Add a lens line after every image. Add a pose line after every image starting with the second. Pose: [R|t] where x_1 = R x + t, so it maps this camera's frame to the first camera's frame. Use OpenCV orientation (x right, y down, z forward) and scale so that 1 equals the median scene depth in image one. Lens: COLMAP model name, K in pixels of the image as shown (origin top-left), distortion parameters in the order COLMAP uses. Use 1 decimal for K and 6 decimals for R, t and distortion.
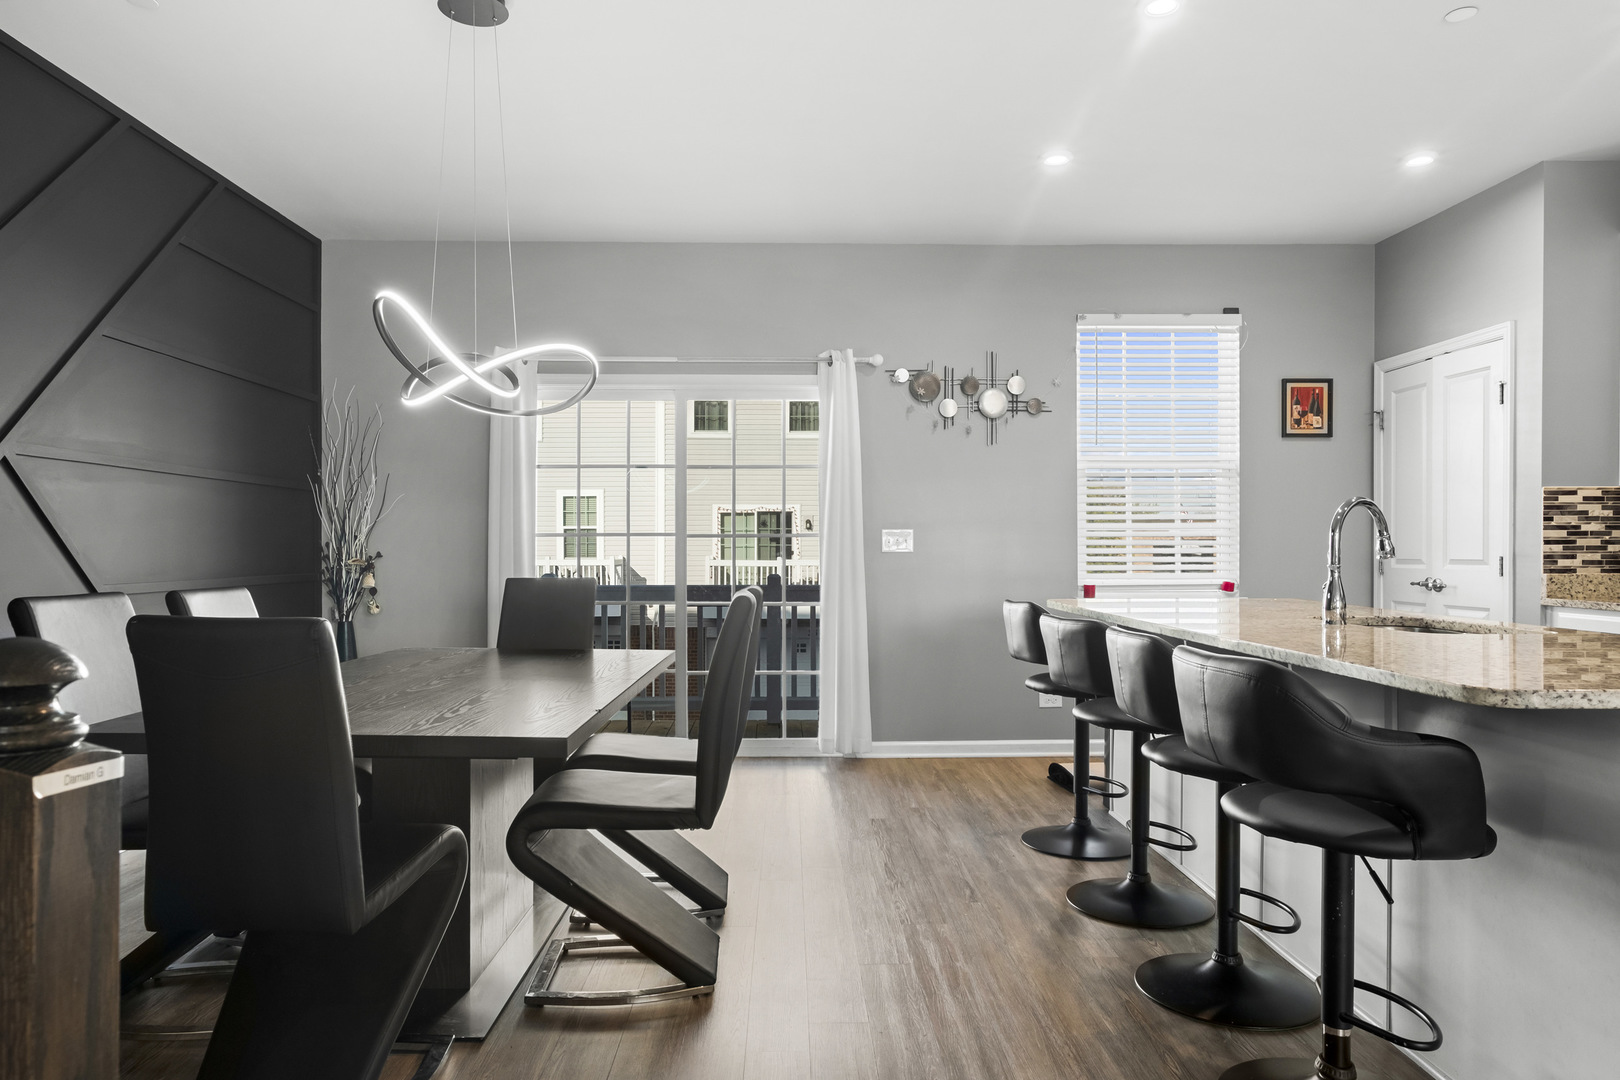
lens RADIAL K [[1048.3, 0, 807.5], [0, 1048.3, 547.2], [0, 0, 1]] dist [0.003607, 0.001637]
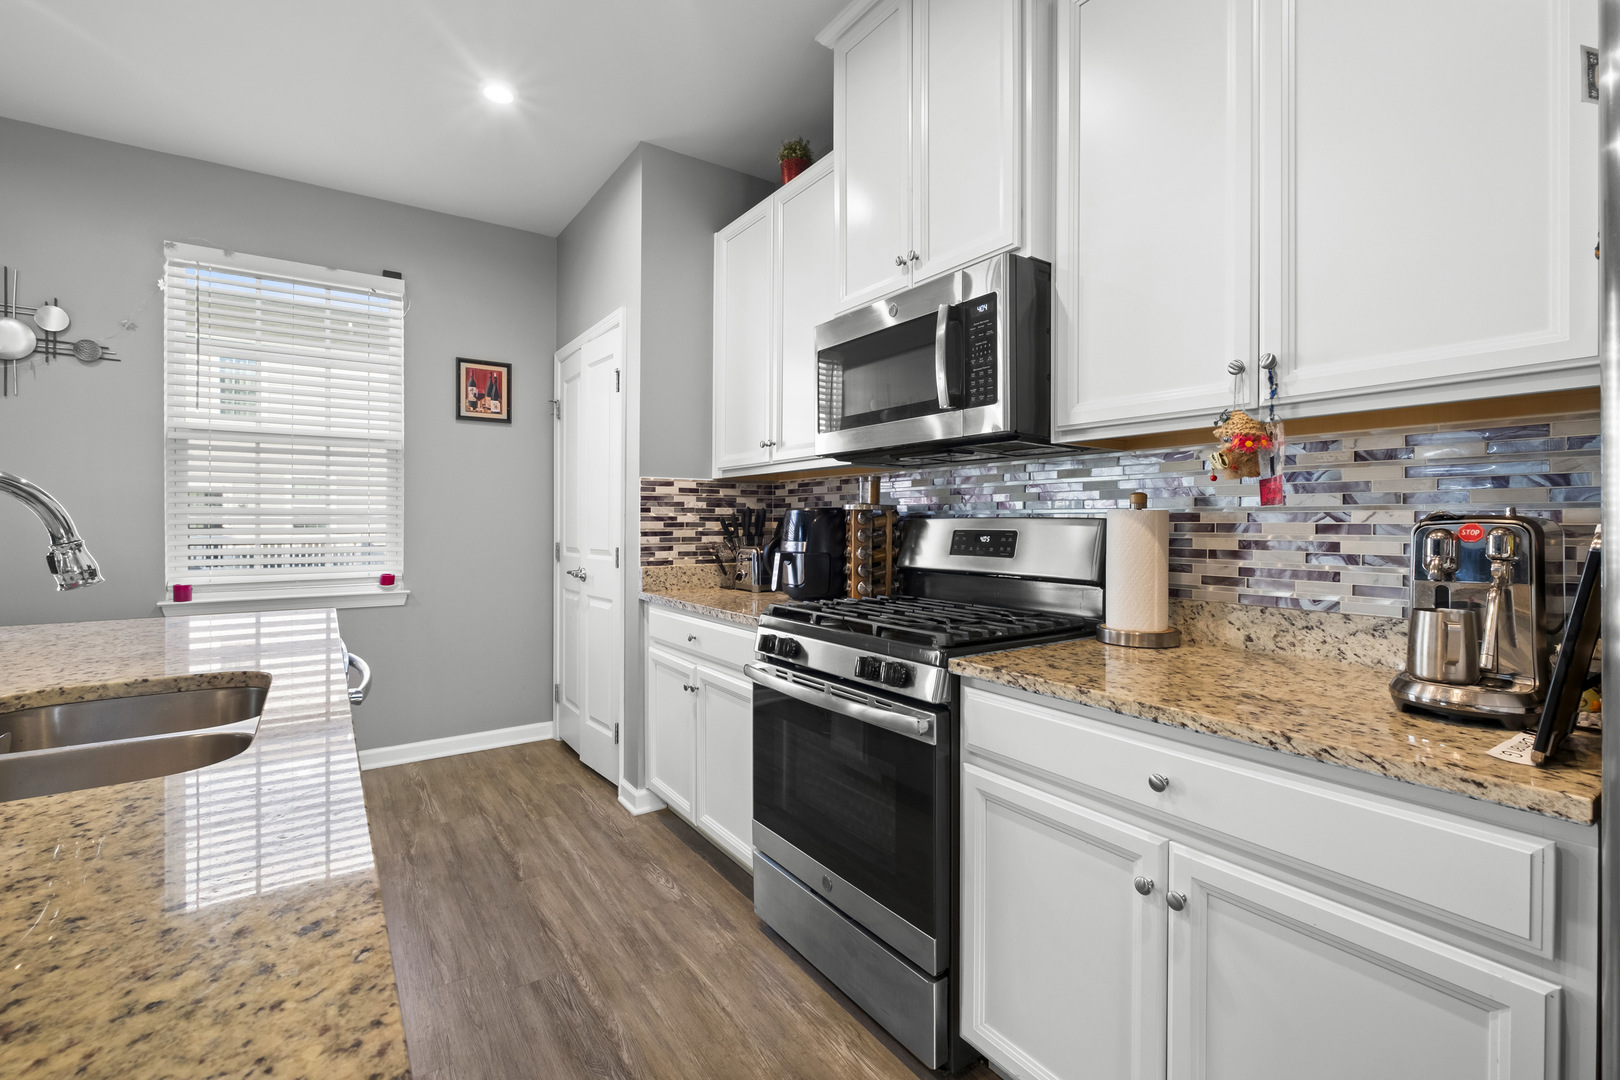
lens RADIAL K [[735.5, 0, 810.1], [0, 735.5, 532.6], [0, 0, 1]] dist [0.000157, -0.000081]
pose [[0.842318, -0.002055, 0.538977, 0.465997], [-0.003429, 0.999952, 0.009172, -0.012661], [-0.538970, -0.009574, 0.842271, 0.344120]]
